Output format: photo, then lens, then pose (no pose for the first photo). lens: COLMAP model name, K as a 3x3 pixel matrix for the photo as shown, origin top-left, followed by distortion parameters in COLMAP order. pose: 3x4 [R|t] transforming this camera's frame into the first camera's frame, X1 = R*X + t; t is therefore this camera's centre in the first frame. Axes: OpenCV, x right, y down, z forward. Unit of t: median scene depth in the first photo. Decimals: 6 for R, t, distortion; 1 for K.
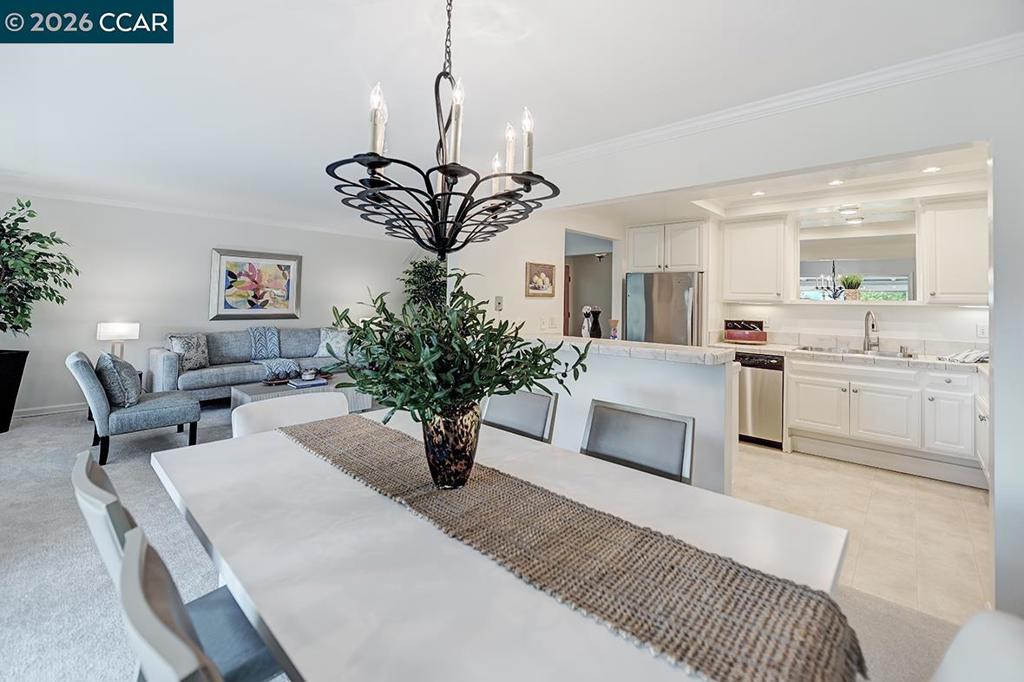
lens RADIAL K [[411.4, 0, 570.2], [0, 411.4, 280.6], [0, 0, 1]] dist [-0.009286, -0.000535]
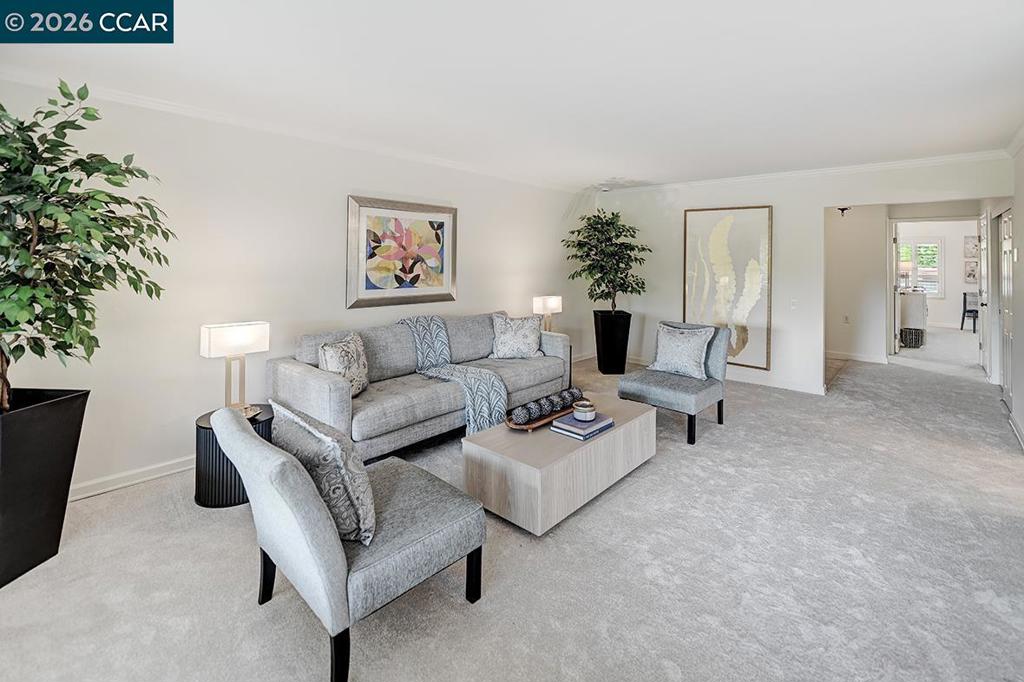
lens RADIAL K [[433.6, 0, 603.7], [0, 433.6, 253.2], [0, 0, 1]] dist [-0.006939, -0.000939]
pose [[0.999667, -0.006963, 0.024835, -0.635818], [0.006188, 0.999496, 0.031131, -0.009731], [-0.025039, -0.030967, 0.999207, 0.405413]]
